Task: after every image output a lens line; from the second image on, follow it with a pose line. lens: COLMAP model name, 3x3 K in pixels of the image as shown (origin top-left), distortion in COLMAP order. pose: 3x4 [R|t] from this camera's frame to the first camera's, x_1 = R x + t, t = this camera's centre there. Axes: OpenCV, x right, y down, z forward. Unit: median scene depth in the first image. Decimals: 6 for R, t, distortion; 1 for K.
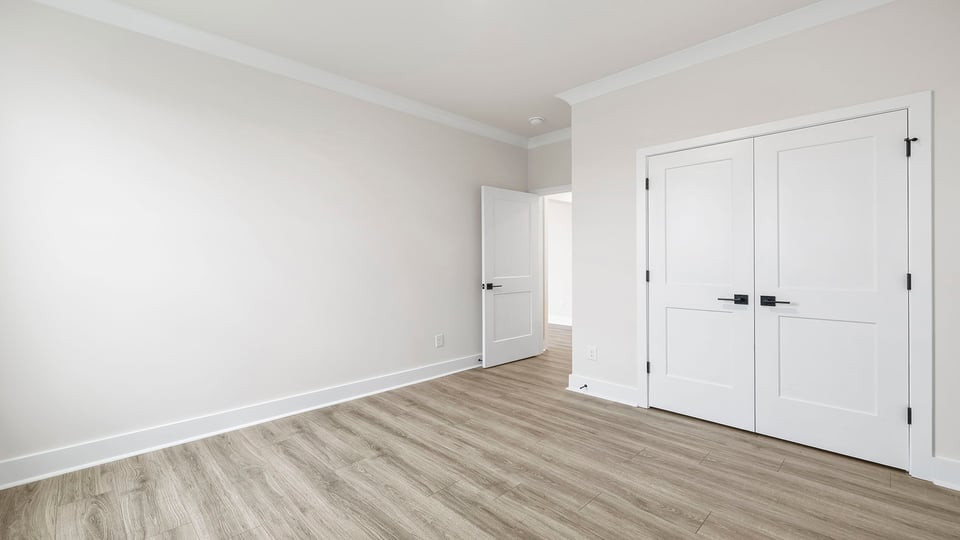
lens RADIAL K [[411.9, 0, 473.3], [0, 411.9, 261.8], [0, 0, 1]] dist [0.000655, 0.000118]
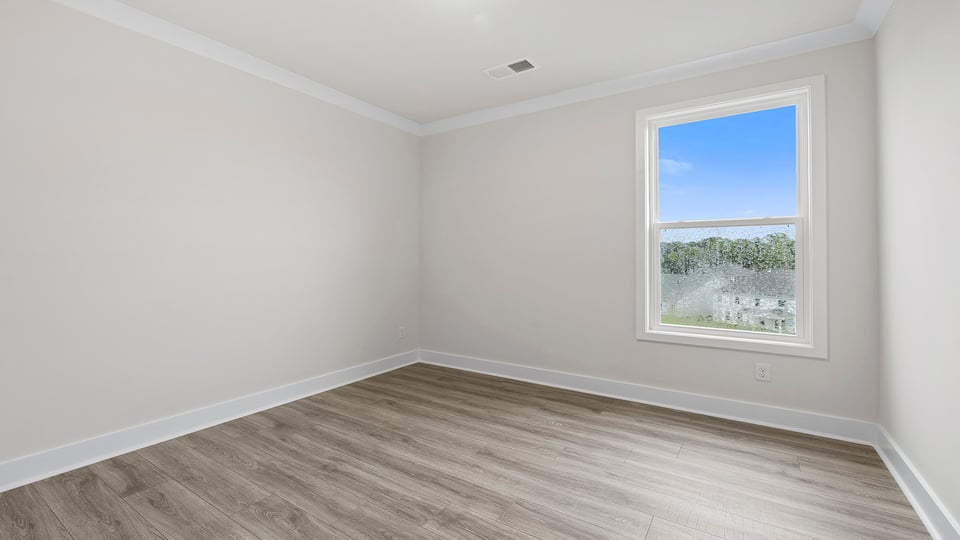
lens RADIAL K [[411.9, 0, 473.3], [0, 411.9, 261.8], [0, 0, 1]] dist [0.000655, 0.000118]
pose [[-0.978413, 0.003751, -0.206627, 0.197310], [0.004083, 0.999991, -0.001177, 0.004976], [0.206621, -0.001995, -0.978419, 1.964948]]
